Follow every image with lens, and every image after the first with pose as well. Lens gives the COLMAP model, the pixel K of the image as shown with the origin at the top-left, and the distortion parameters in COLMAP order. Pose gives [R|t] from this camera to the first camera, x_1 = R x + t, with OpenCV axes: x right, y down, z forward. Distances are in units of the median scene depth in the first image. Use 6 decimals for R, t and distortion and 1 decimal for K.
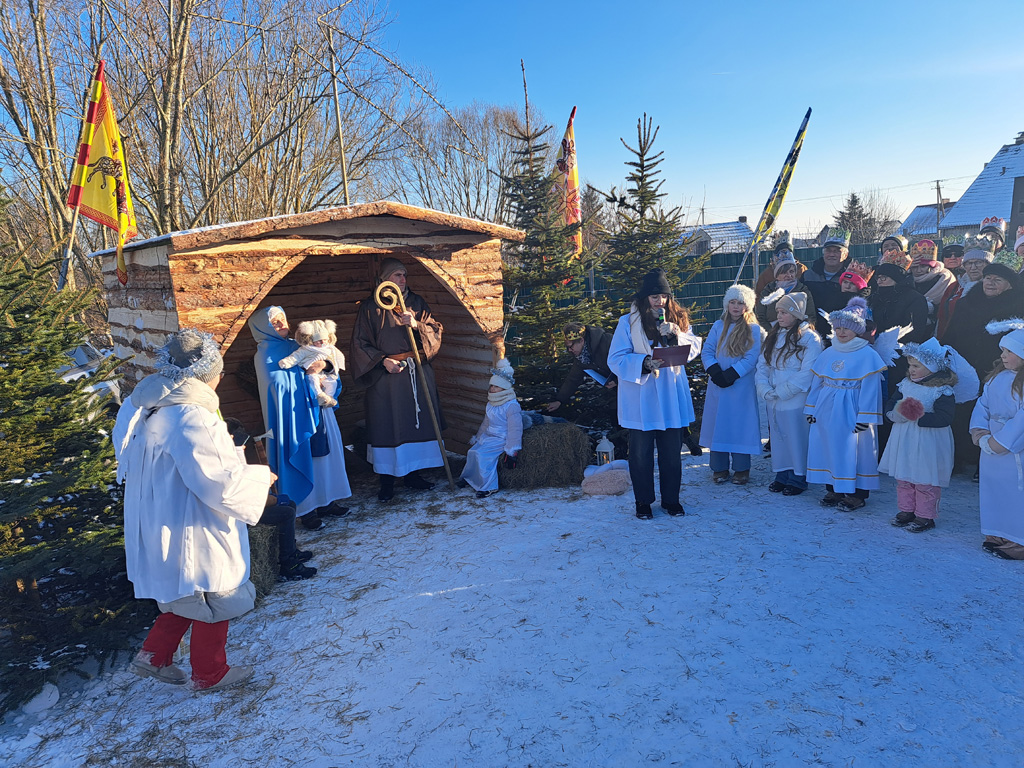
lens RADIAL K [[738.0, 0, 517.5], [0, 738.0, 381.3], [0, 0, 1]] dist [0.094097, -0.099667]
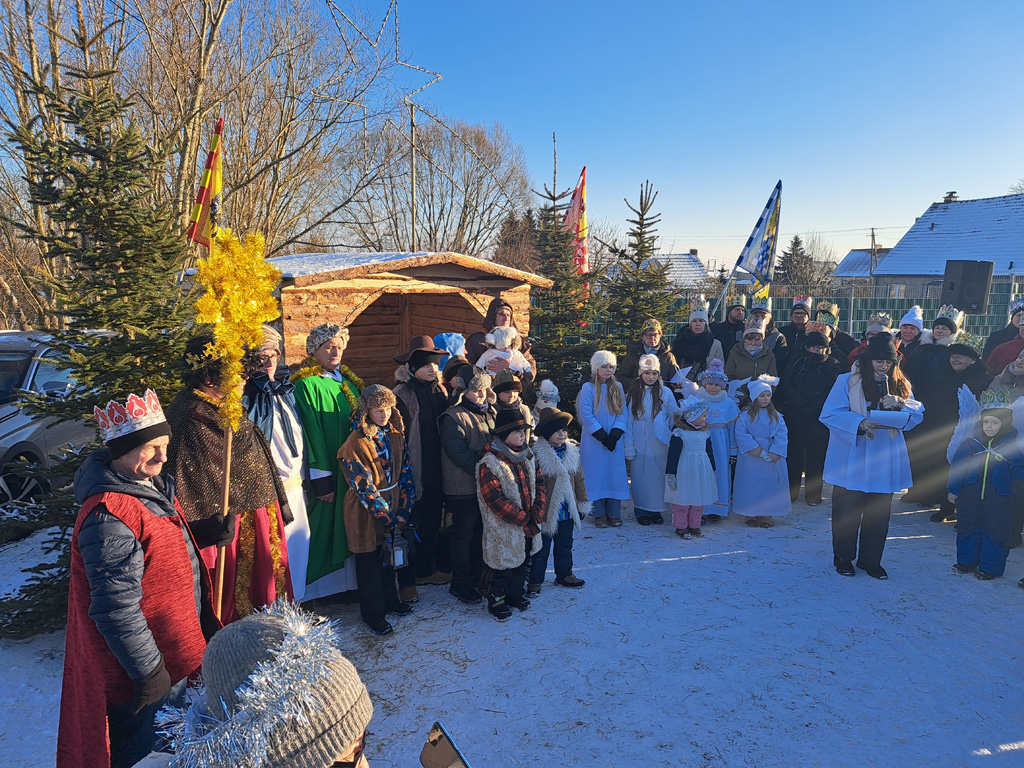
lens RADIAL K [[738.0, 0, 517.5], [0, 738.0, 381.3], [0, 0, 1]] dist [0.094097, -0.099667]
pose [[0.994932, 0.063181, 0.078221, -0.149717], [-0.062010, 0.997925, -0.017316, -0.019791], [-0.079153, 0.012377, 0.996786, -0.200042]]
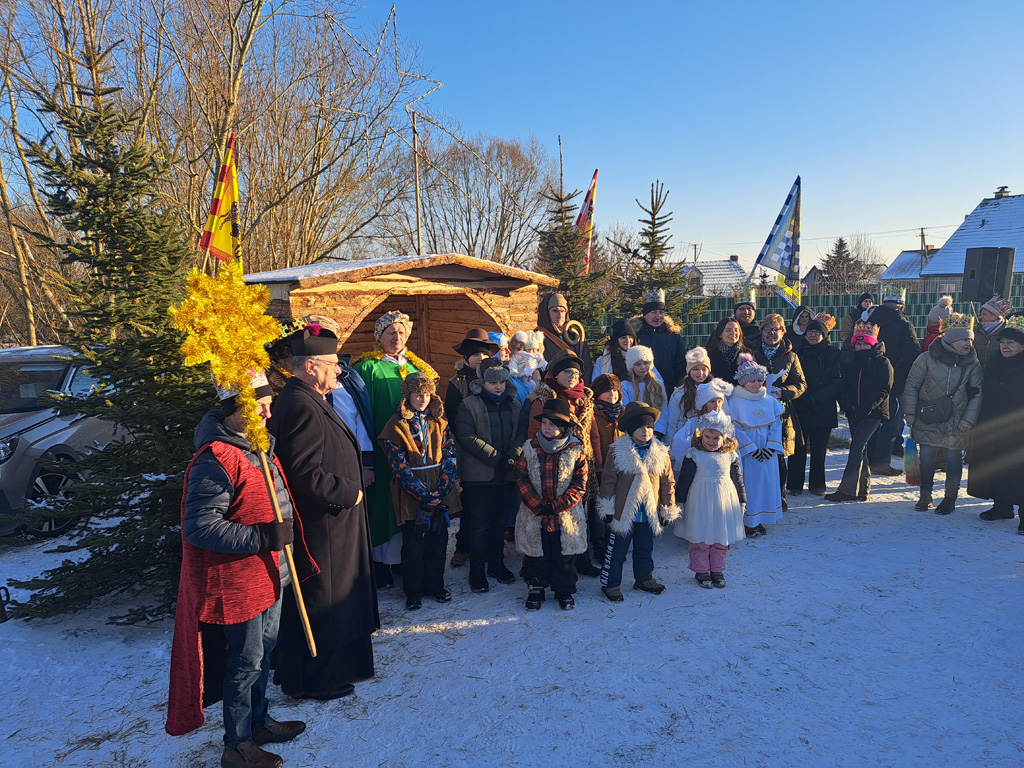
lens RADIAL K [[735.6, 0, 519.0], [0, 735.6, 394.3], [0, 0, 1]] dist [0.099494, -0.104663]
pose [[0.999047, 0.039591, 0.018382, -0.081651], [-0.039285, 0.999088, -0.016746, 0.009281], [-0.019028, 0.016008, 0.999691, -0.231982]]
